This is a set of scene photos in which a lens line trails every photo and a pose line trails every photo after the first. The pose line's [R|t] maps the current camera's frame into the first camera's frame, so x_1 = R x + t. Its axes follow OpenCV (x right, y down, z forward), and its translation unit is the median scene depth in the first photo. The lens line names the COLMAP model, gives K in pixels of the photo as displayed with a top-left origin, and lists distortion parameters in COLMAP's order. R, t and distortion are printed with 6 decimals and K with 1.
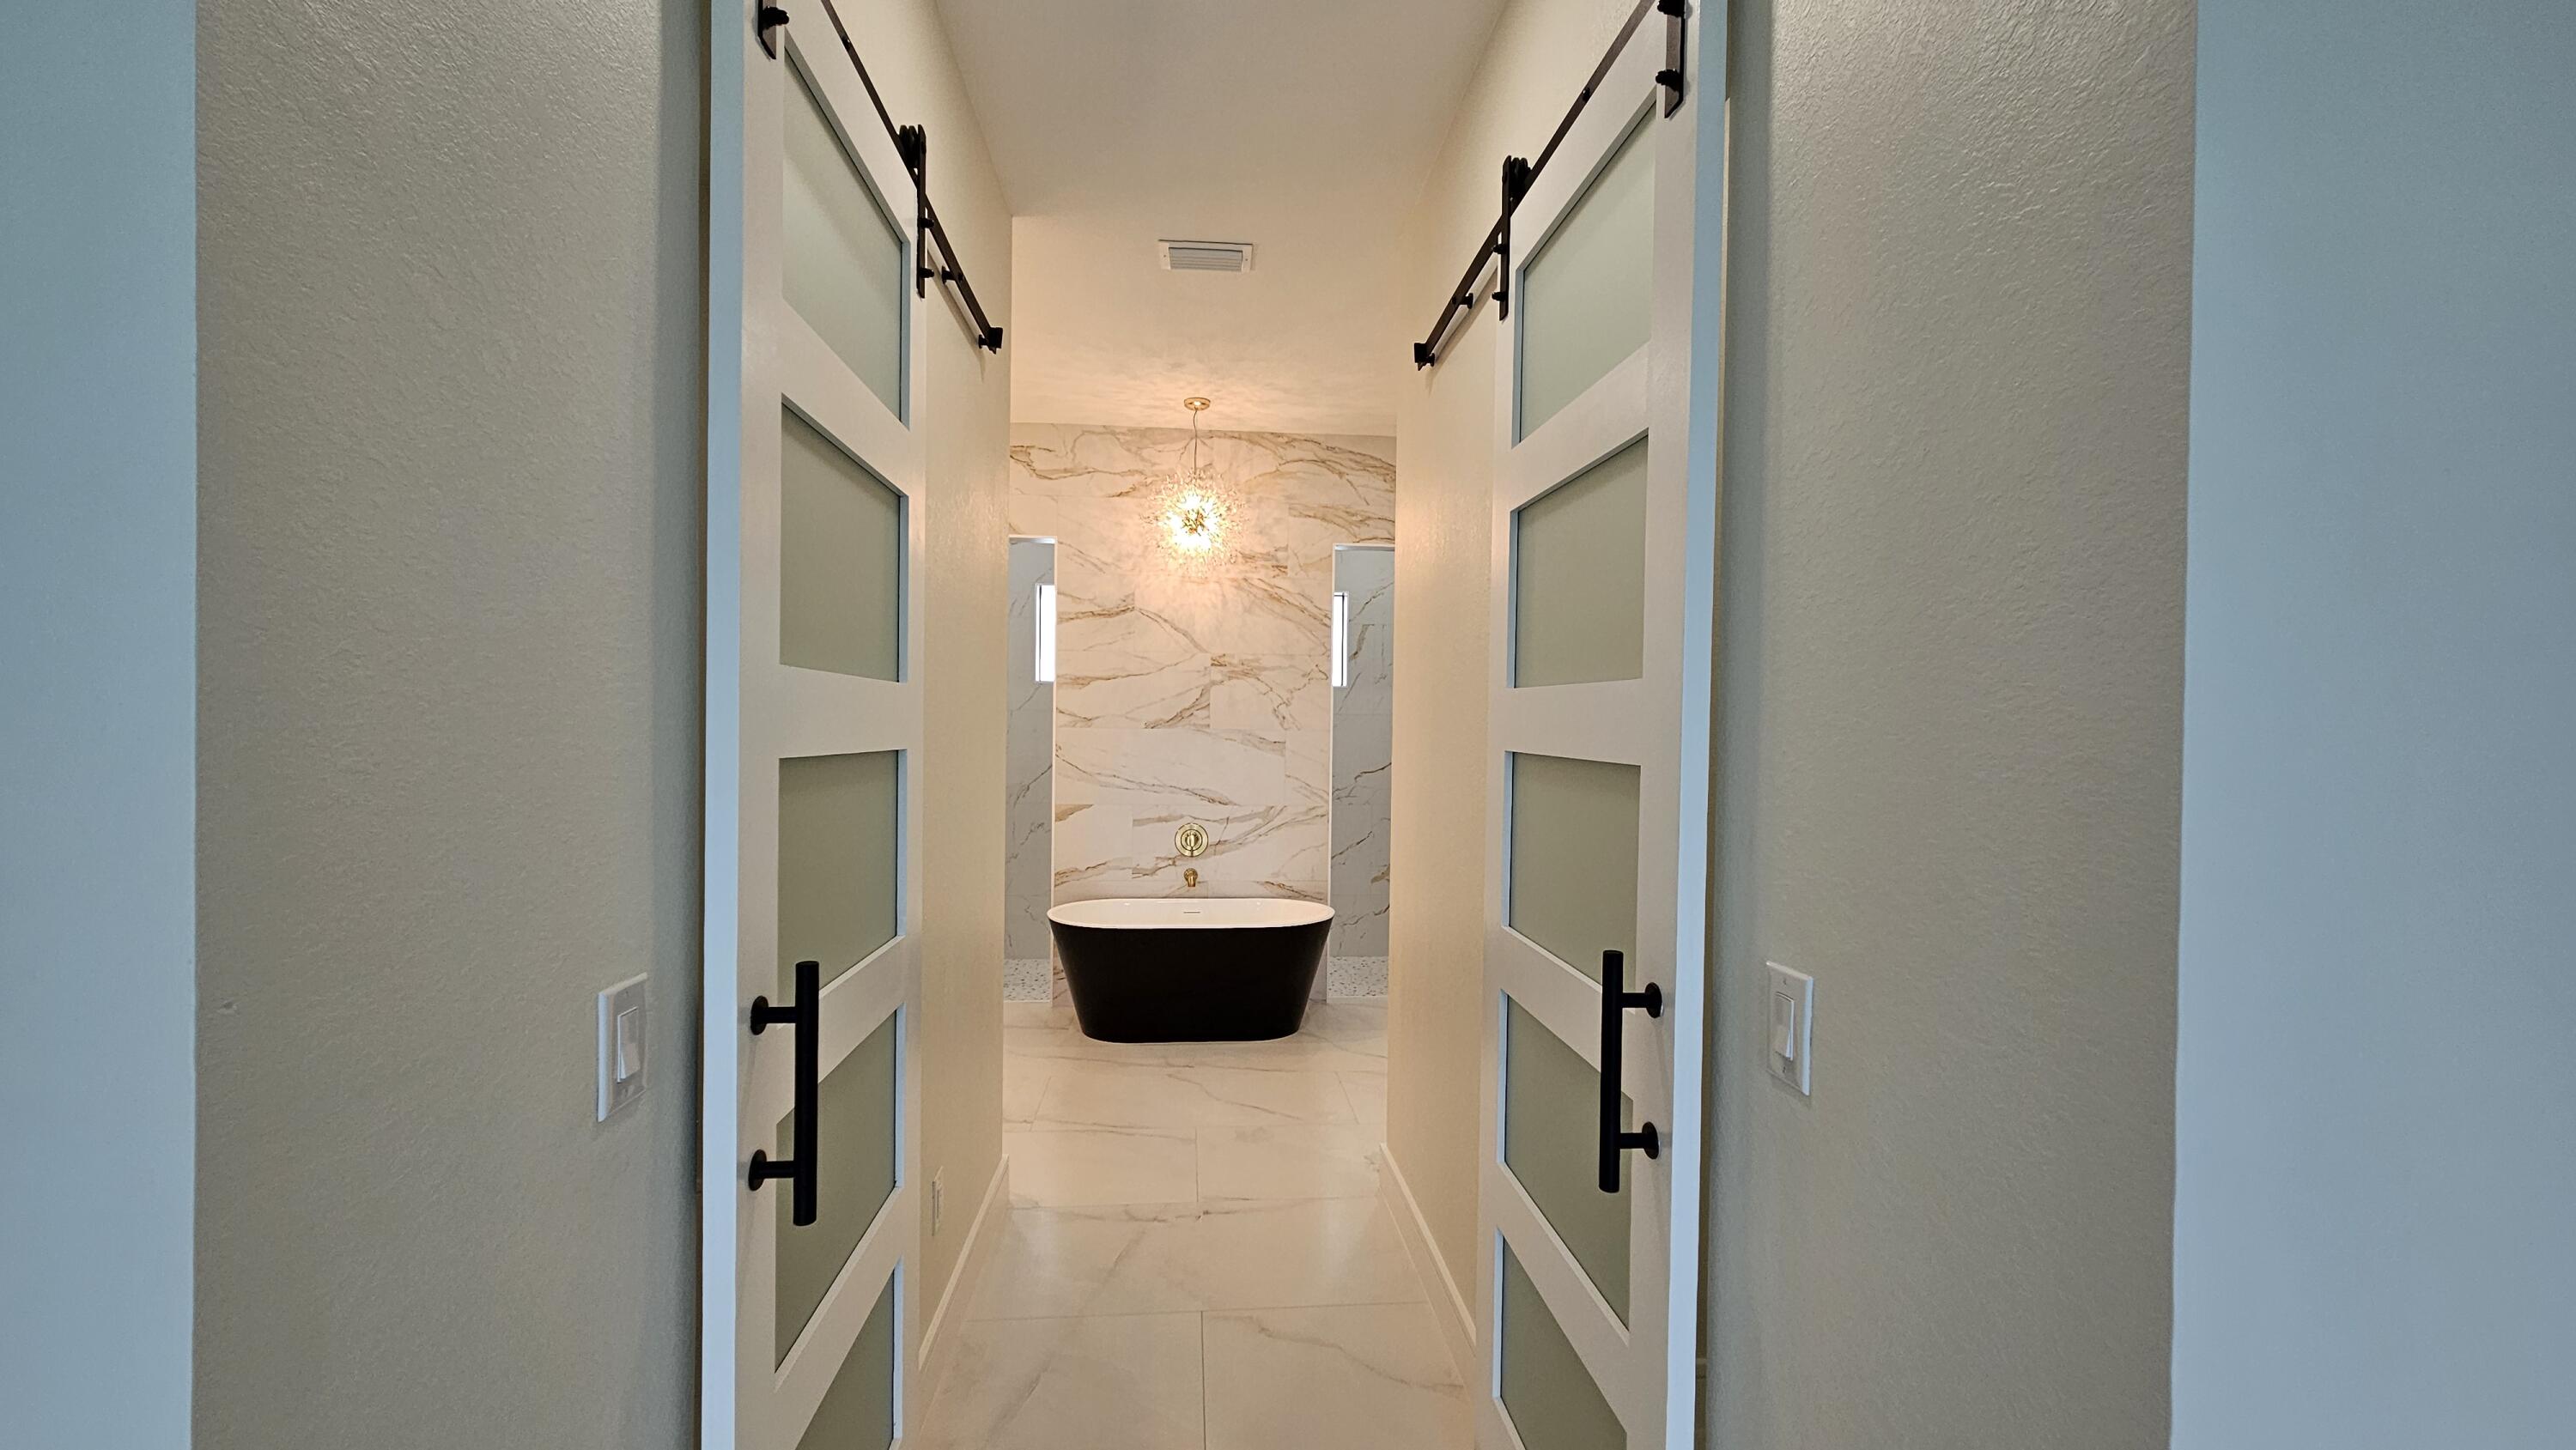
lens RADIAL K [[1055.4, 0, 1282.4], [0, 1055.4, 737.8], [0, 0, 1]] dist [0.000142, -0.000064]
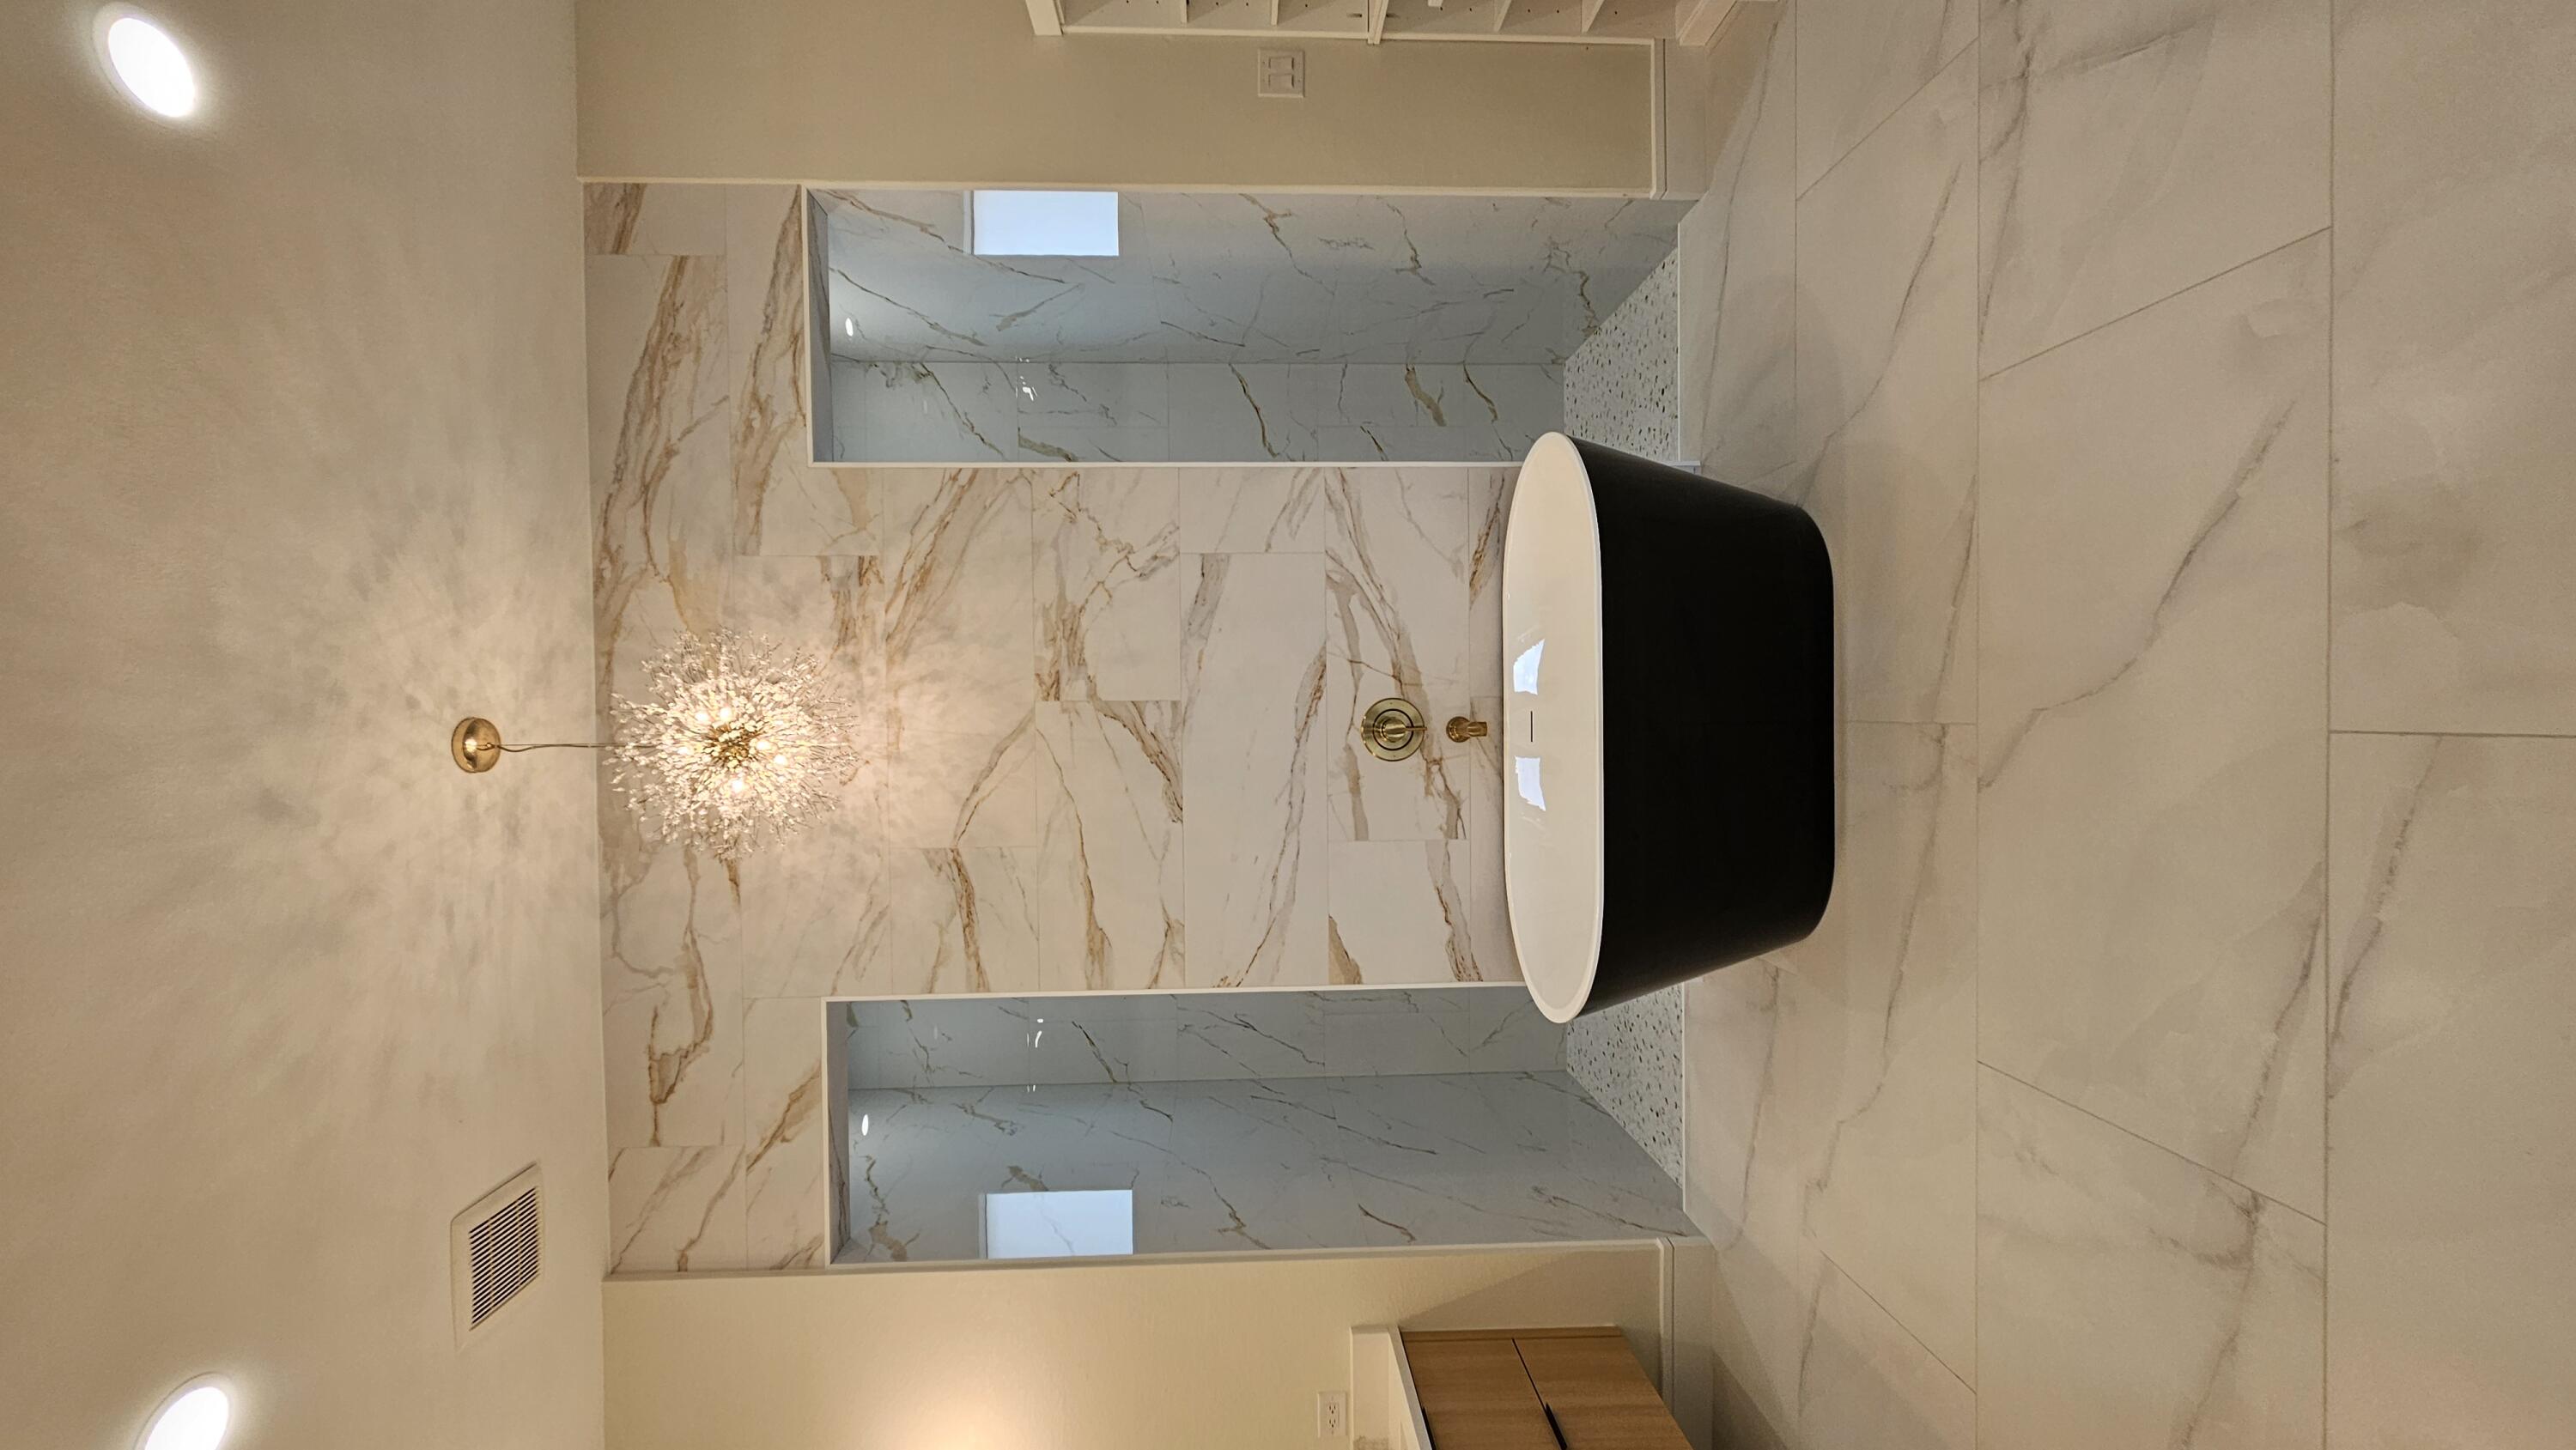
lens RADIAL K [[1055.4, 0, 1275.7], [0, 1055.4, 735.5], [0, 0, 1]] dist [0.000142, -0.000064]
pose [[-0.019917, -0.993239, -0.114364, -0.027419], [0.999308, -0.023369, 0.028921, 0.023023], [-0.031398, -0.113709, 0.993018, 0.476657]]
